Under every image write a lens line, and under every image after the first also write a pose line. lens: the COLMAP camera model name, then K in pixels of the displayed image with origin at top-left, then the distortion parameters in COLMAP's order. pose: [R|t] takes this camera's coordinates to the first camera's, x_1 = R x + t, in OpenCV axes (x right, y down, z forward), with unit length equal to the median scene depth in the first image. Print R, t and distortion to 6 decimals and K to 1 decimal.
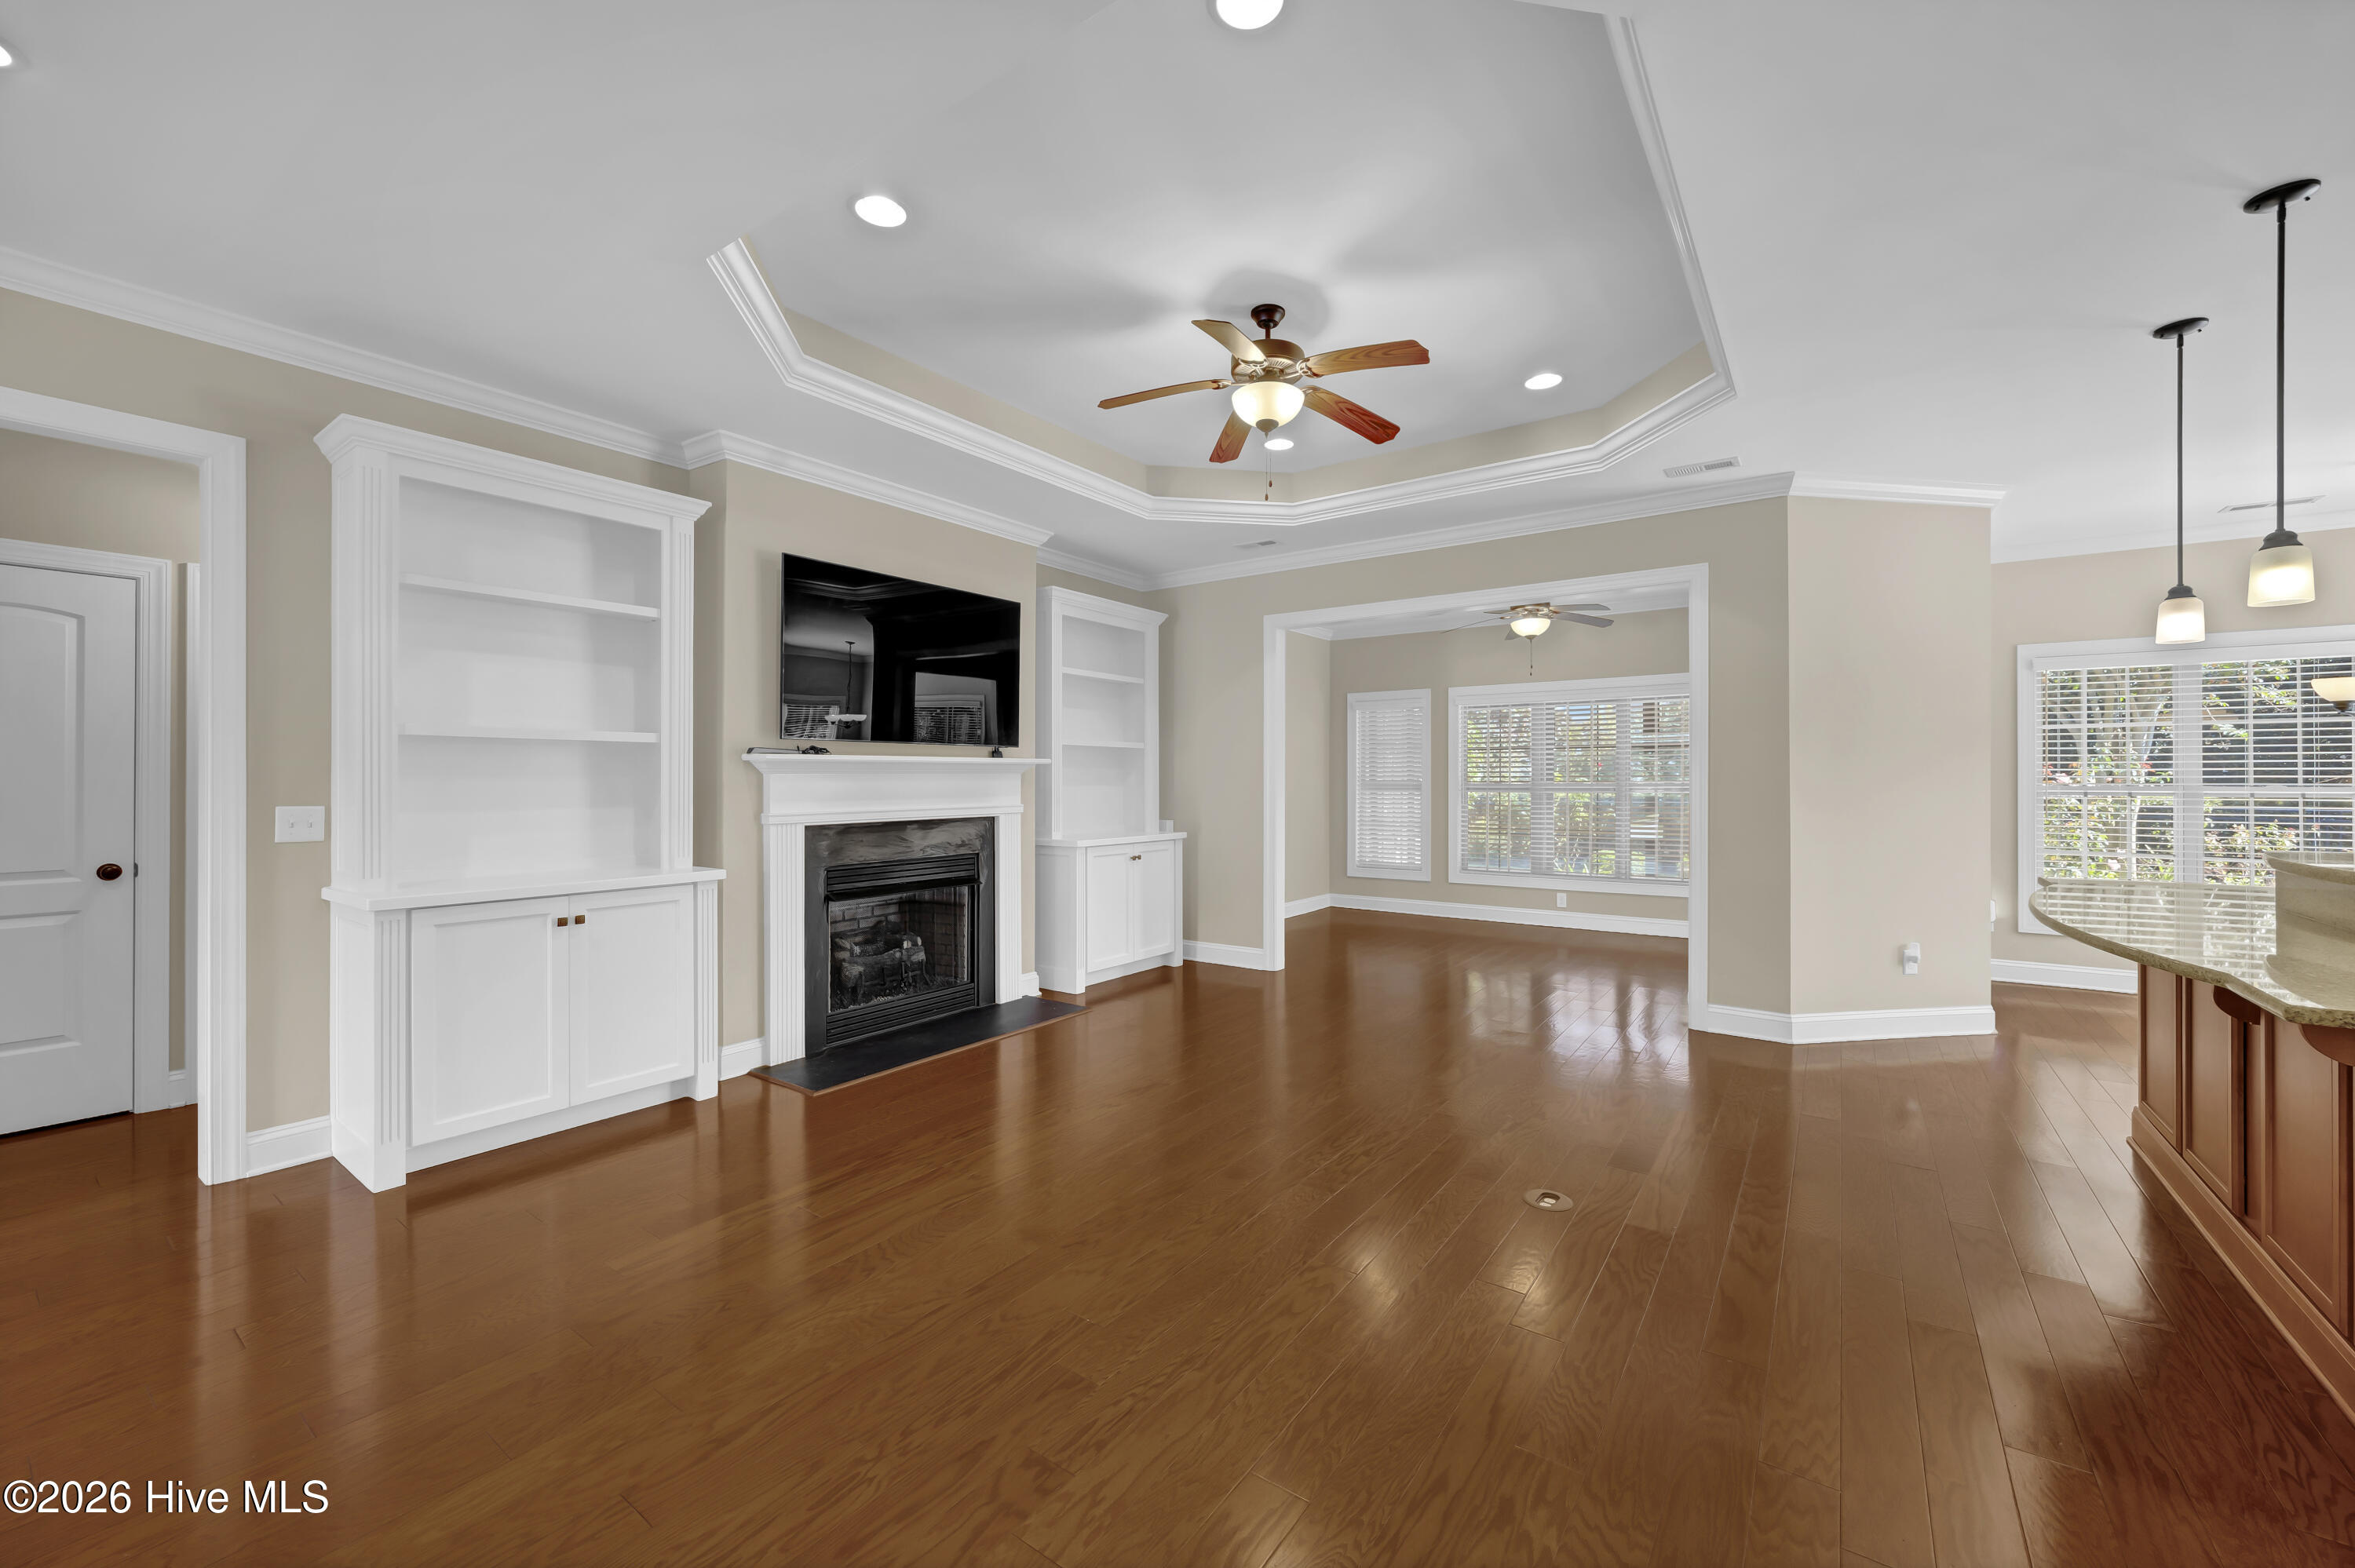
lens RADIAL K [[899.1, 0, 1177.5], [0, 899.1, 784.0], [0, 0, 1]] dist [-0.009579, 0.000077]
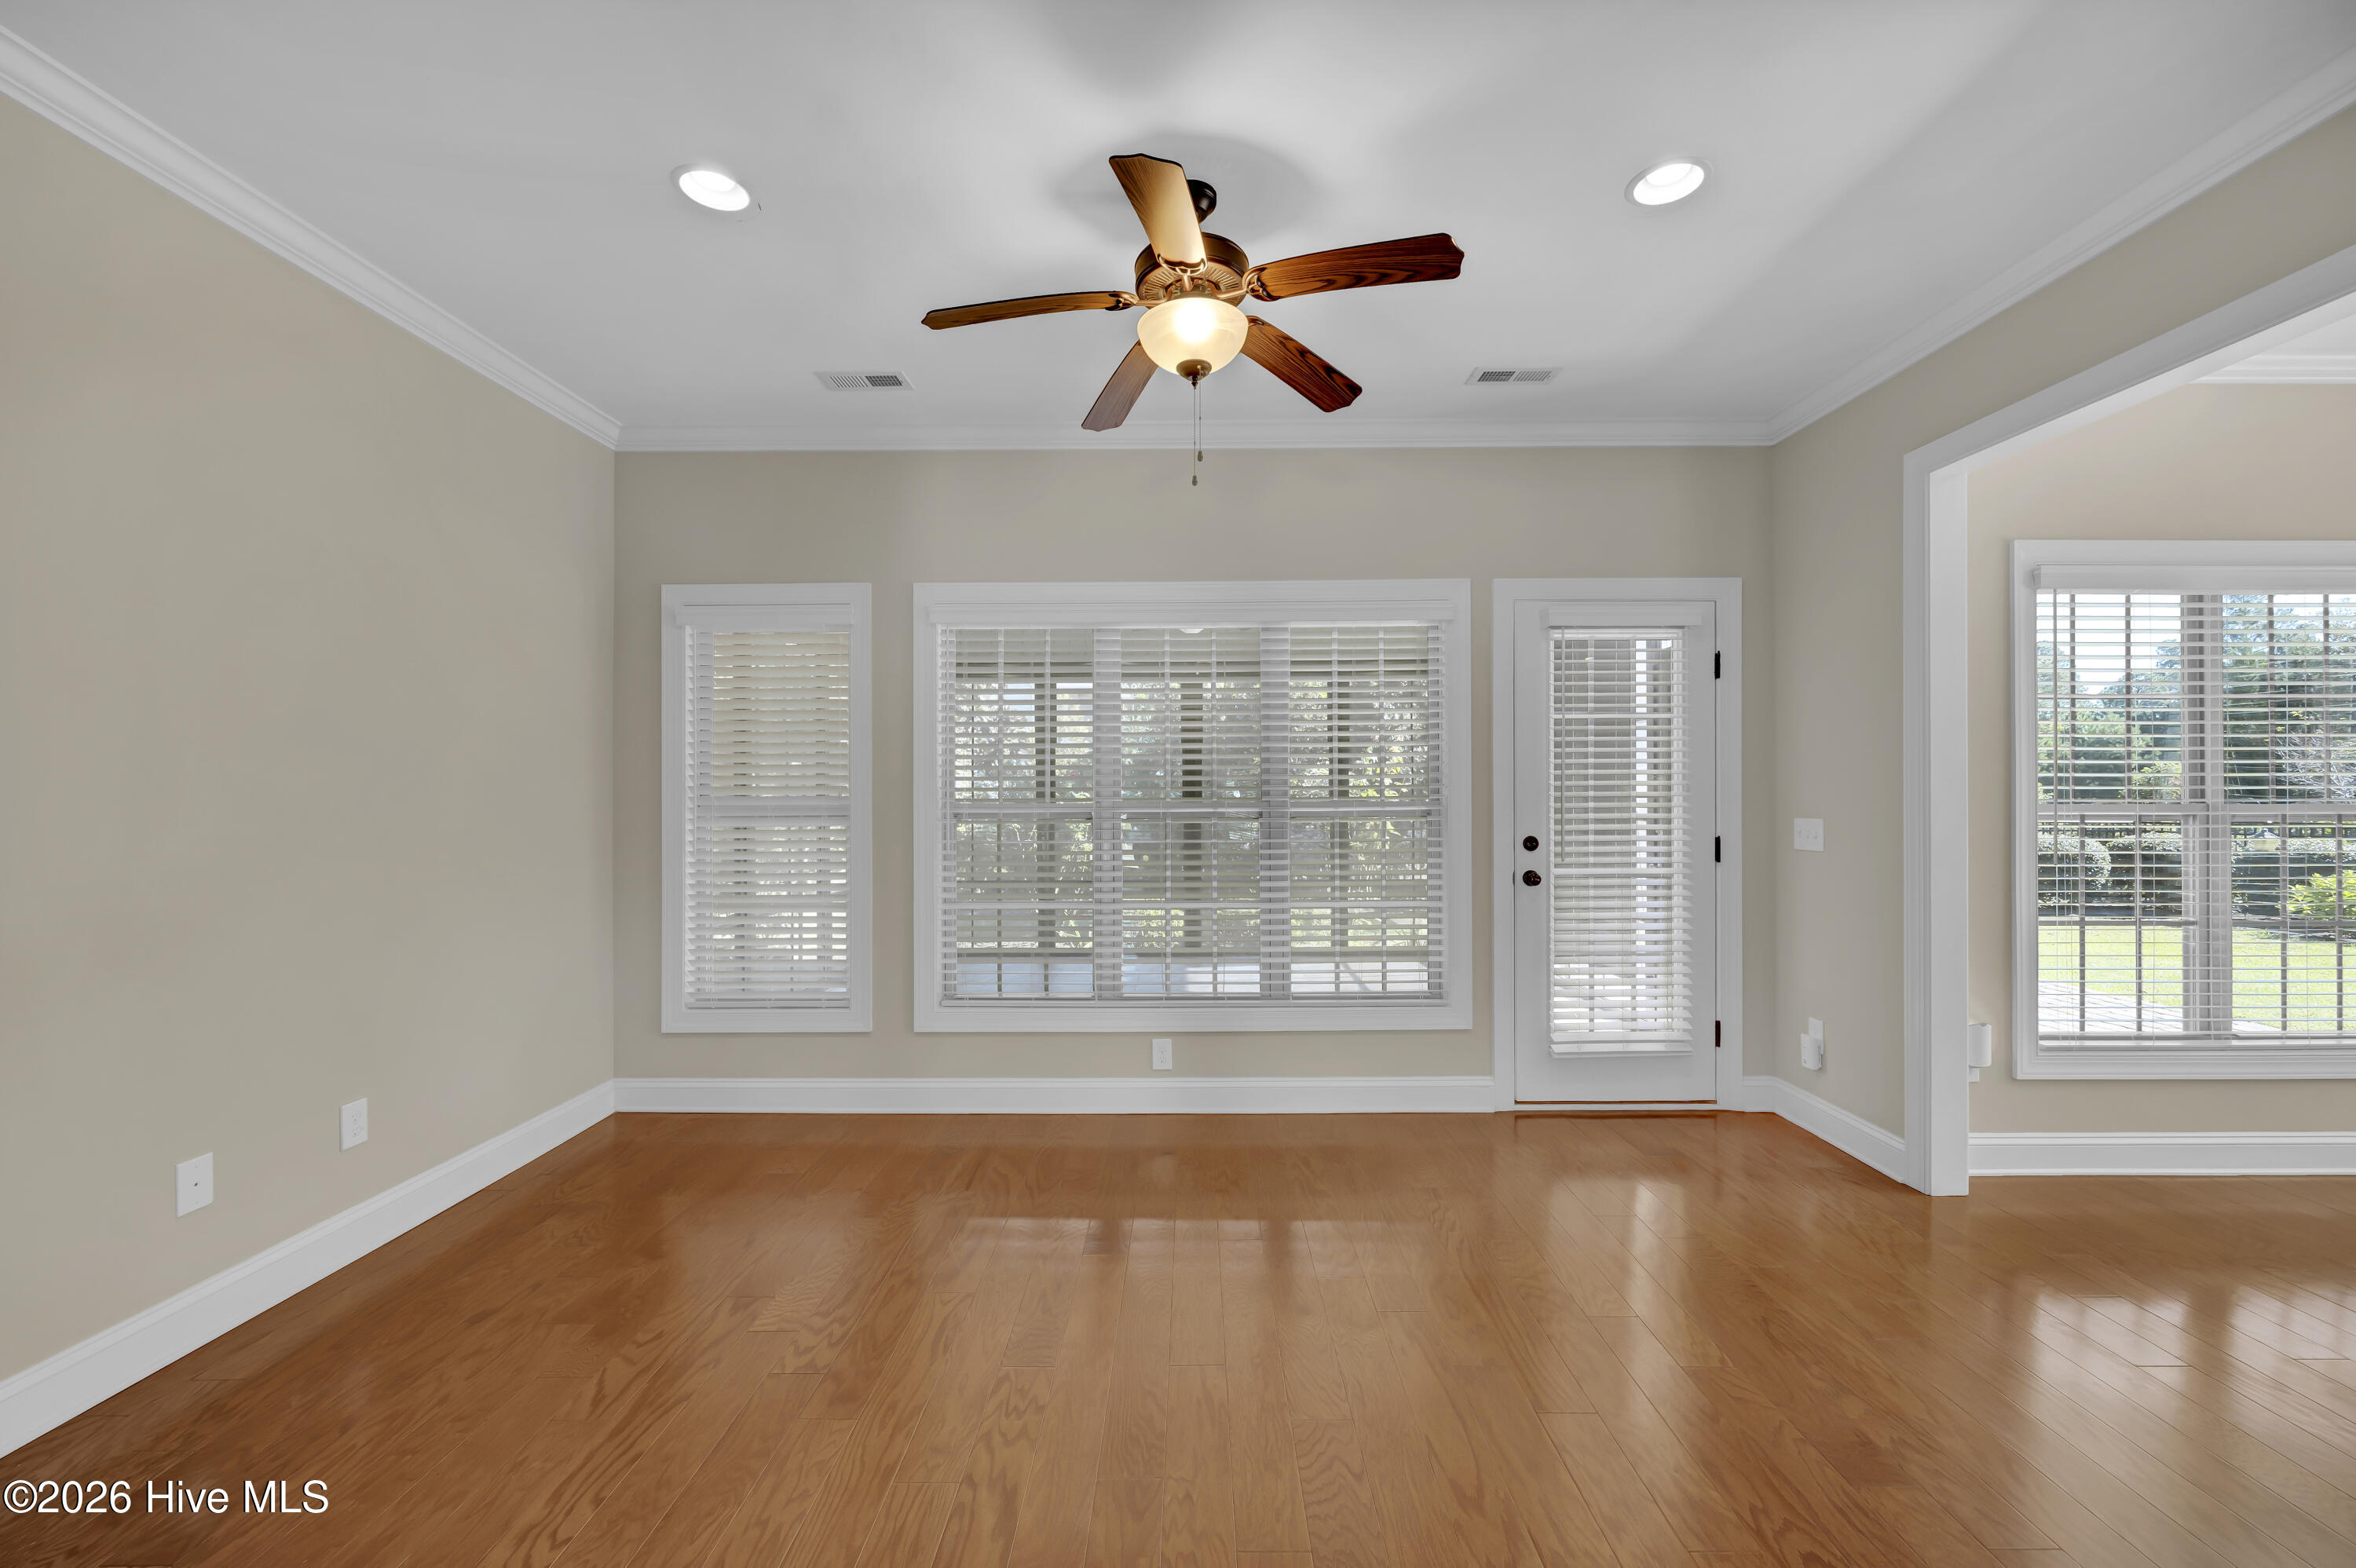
lens RADIAL K [[899.5, 0, 1178.0], [0, 899.5, 784.0], [0, 0, 1]] dist [-0.009579, 0.000077]
pose [[0.811614, 0.001243, 0.584193, 0.242851], [0.004555, 0.999954, -0.008455, -0.008755], [-0.584176, 0.009523, 0.811571, 0.916347]]
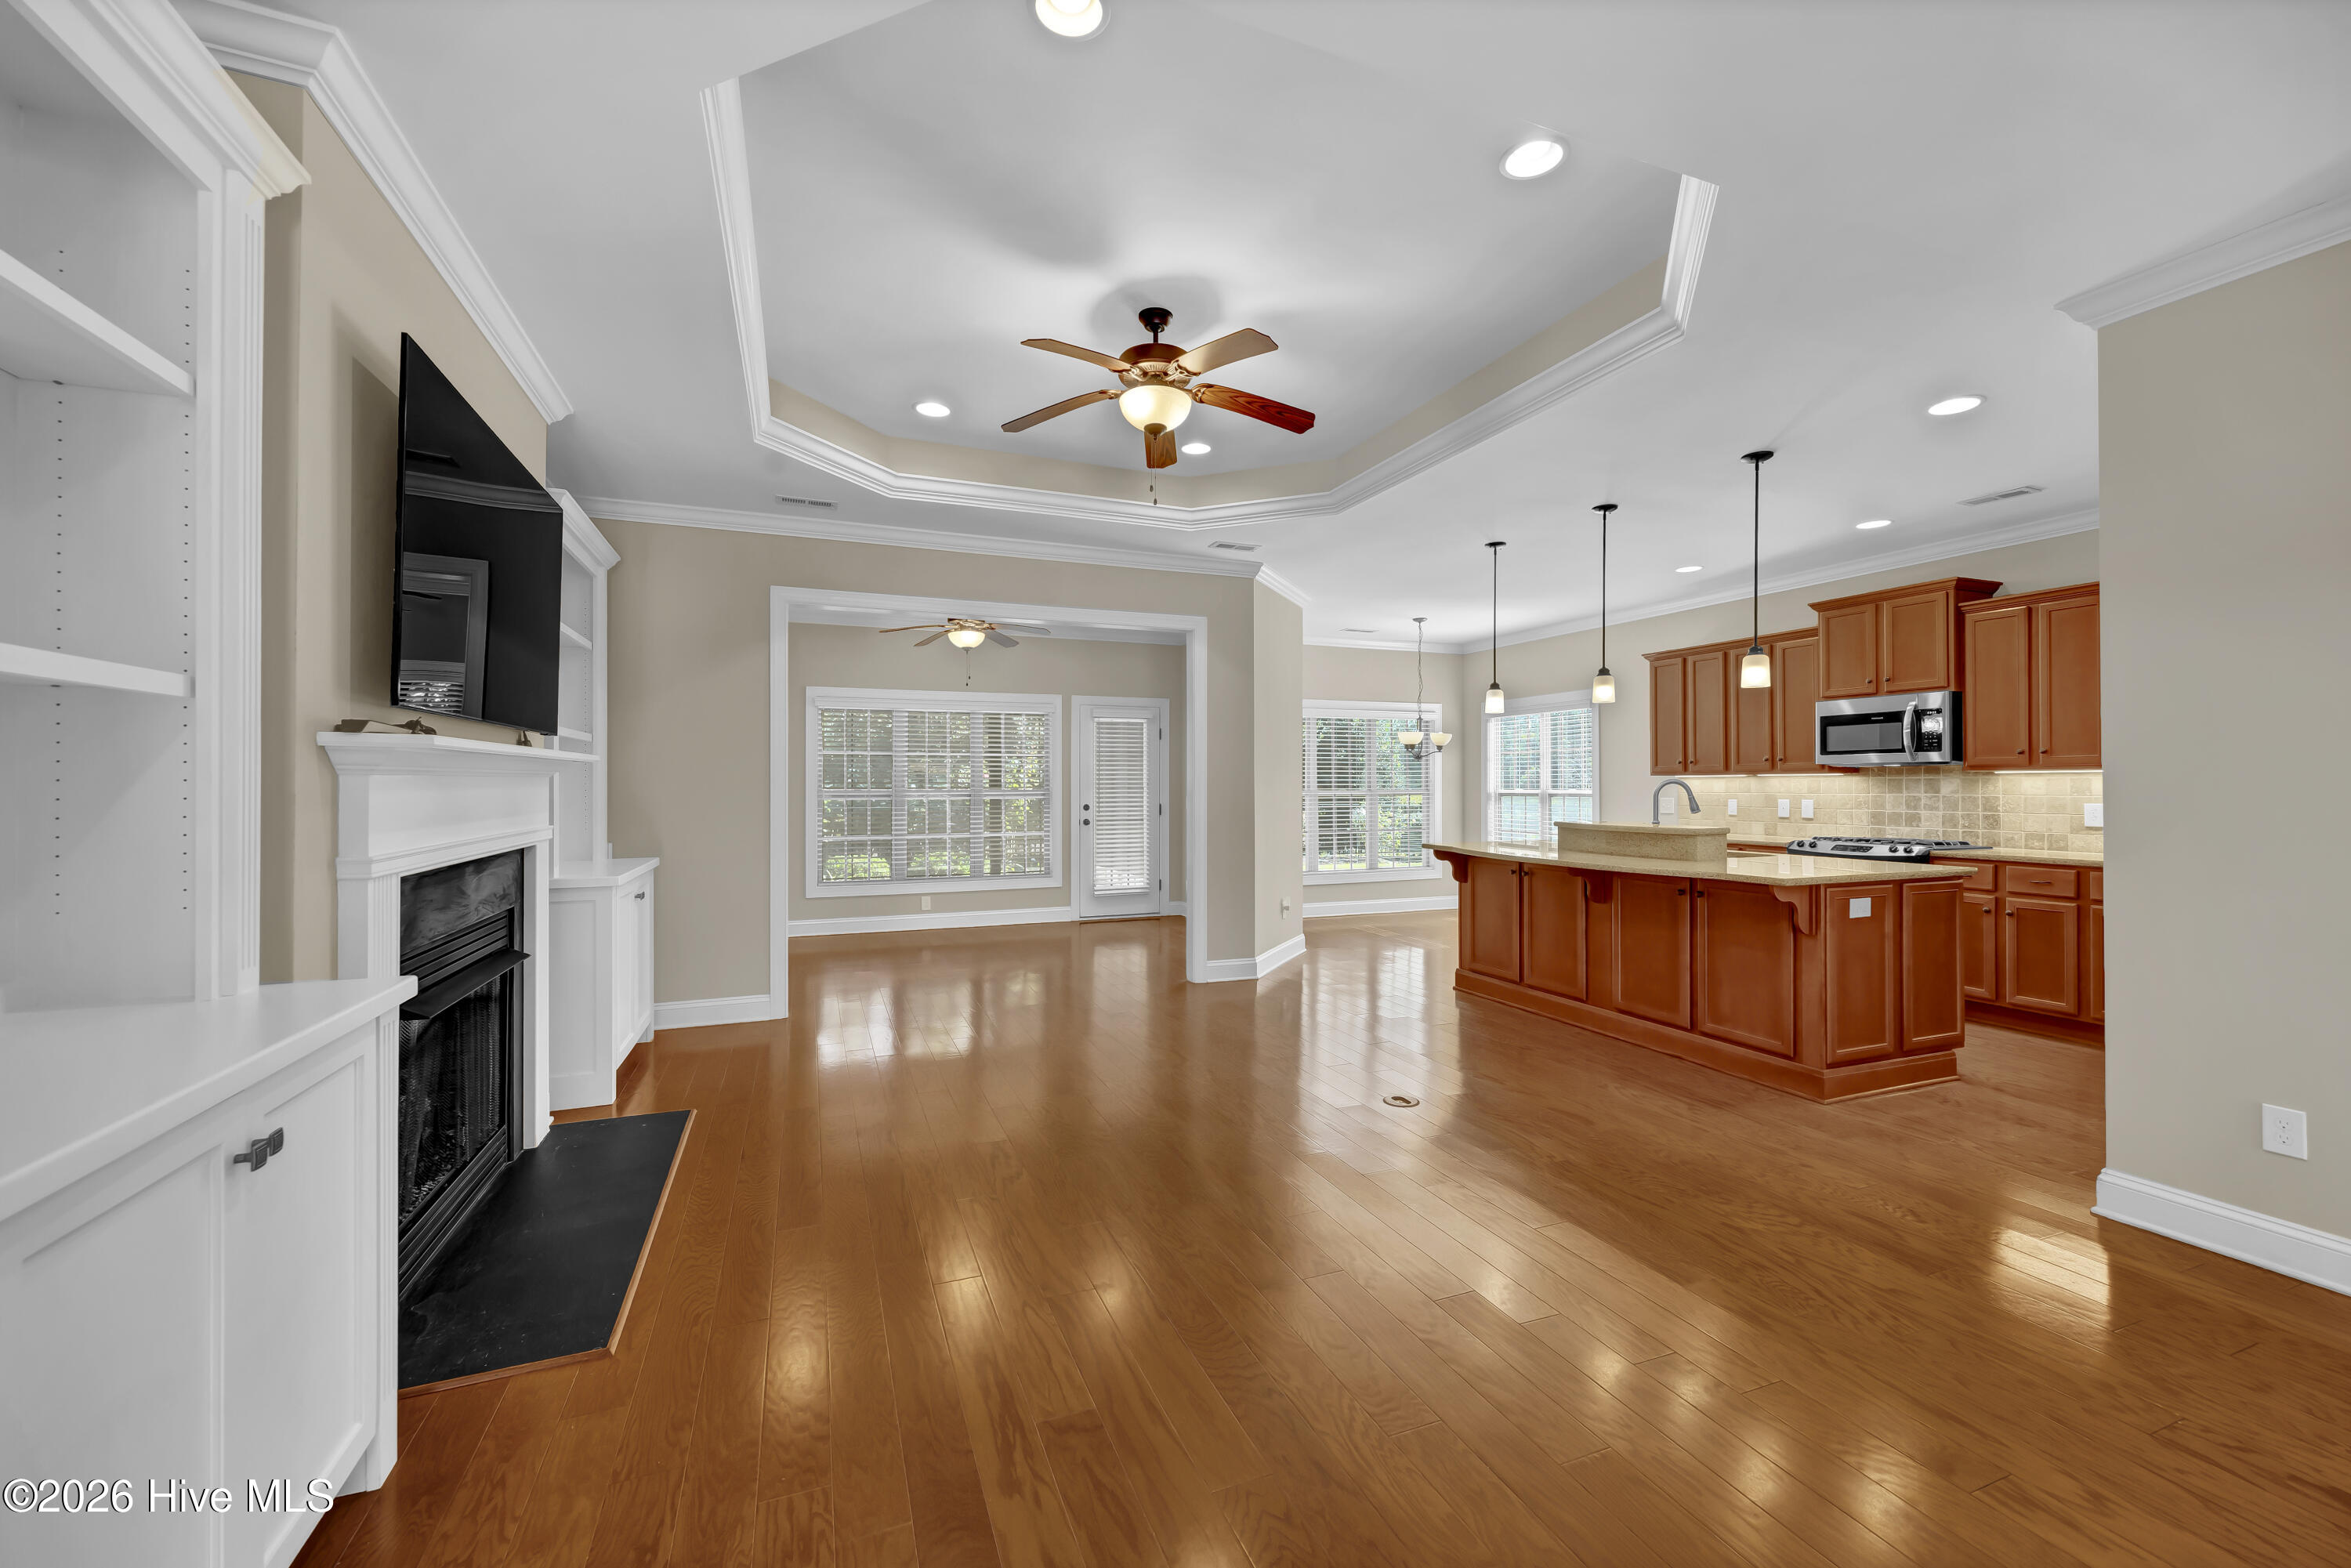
lens RADIAL K [[941.3, 0, 1162.2], [0, 941.3, 781.7], [0, 0, 1]] dist [-0.002053, -0.000038]
pose [[0.538643, 0.004919, 0.842519, -0.499938], [0.003181, 0.999964, -0.007872, -0.000710], [-0.842528, 0.006920, 0.538608, 0.282256]]
